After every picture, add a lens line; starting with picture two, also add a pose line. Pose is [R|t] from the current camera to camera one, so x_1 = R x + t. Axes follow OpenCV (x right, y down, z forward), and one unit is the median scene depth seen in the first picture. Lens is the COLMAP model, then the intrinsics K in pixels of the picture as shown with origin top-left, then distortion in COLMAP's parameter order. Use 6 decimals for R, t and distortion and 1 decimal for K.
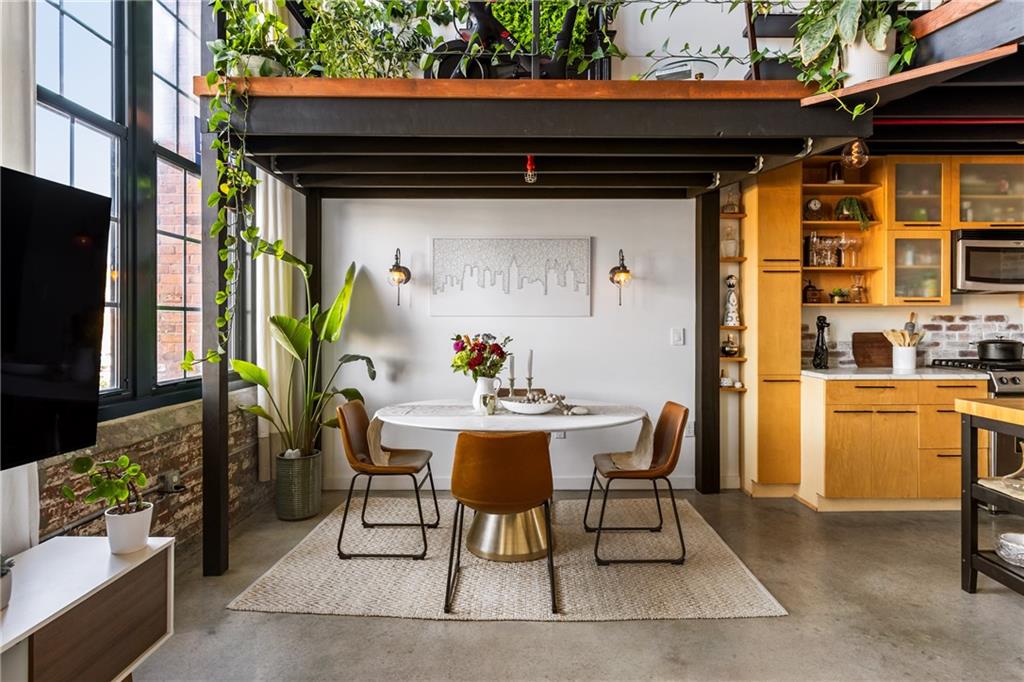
lens RADIAL K [[563.5, 0, 524.3], [0, 563.5, 324.6], [0, 0, 1]] dist [0.002773, 0.001260]
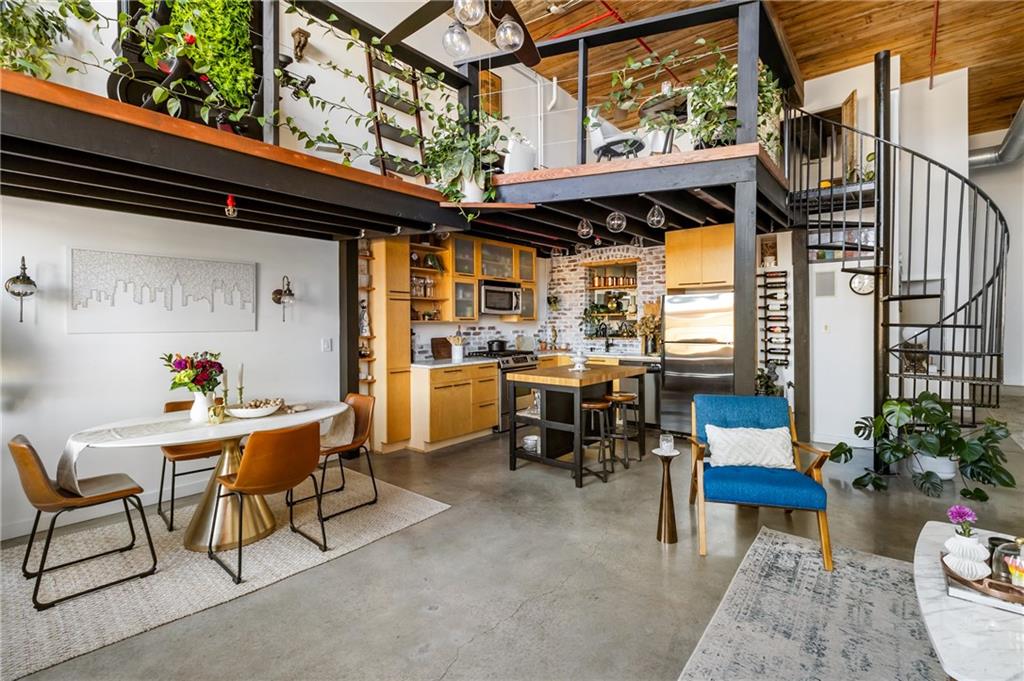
lens RADIAL K [[474.4, 0, 522.3], [0, 474.4, 324.8], [0, 0, 1]] dist [-0.001589, -0.000237]
pose [[0.635968, -0.007355, 0.771680, -0.305507], [0.007989, 0.999964, 0.002947, -0.026868], [-0.771674, 0.004291, 0.636004, -0.055342]]
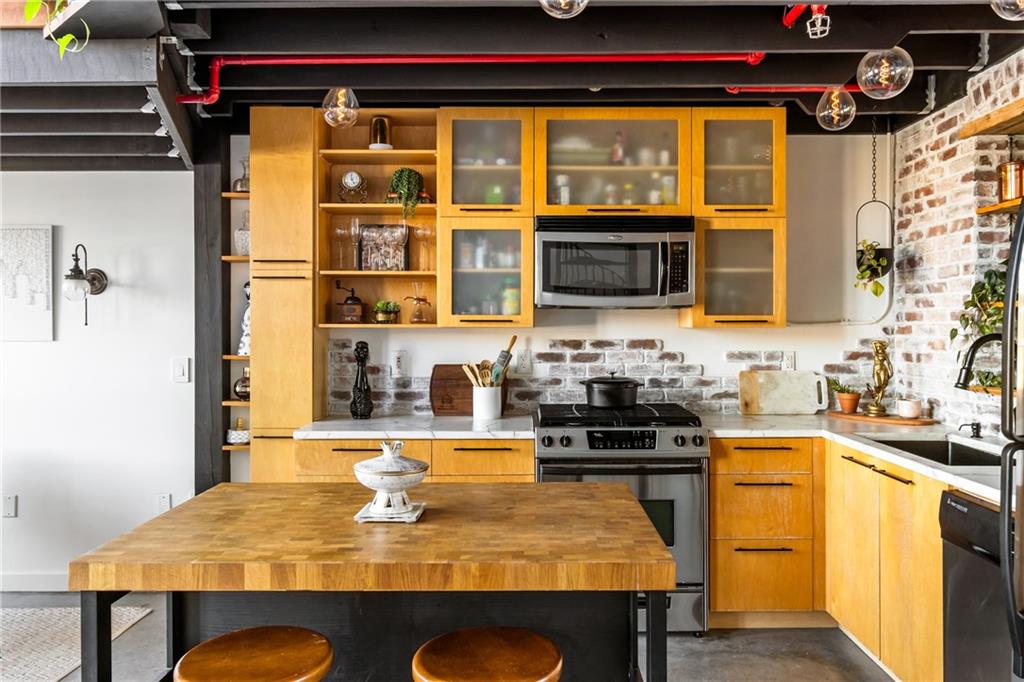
lens RADIAL K [[736.9, 0, 513.6], [0, 736.9, 327.9], [0, 0, 1]] dist [0.000055, -0.001741]
pose [[0.999960, 0.000988, -0.008908, 0.728393], [-0.001020, 0.999993, -0.003532, -0.029239], [0.008904, 0.003541, 0.999954, 0.106422]]
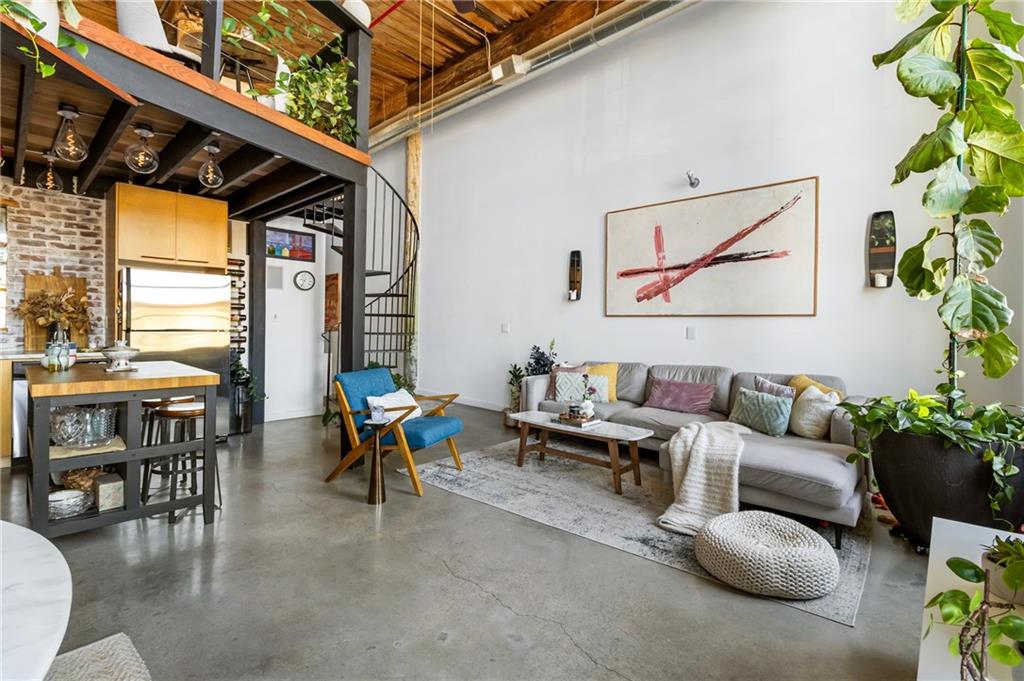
lens RADIAL K [[474.4, 0, 522.3], [0, 474.4, 324.8], [0, 0, 1]] dist [-0.001589, -0.000237]
pose [[-0.737454, -0.007447, 0.675356, -0.303380], [-0.011468, 0.999933, -0.001496, 0.009756], [-0.675300, -0.008848, -0.737490, 0.678554]]
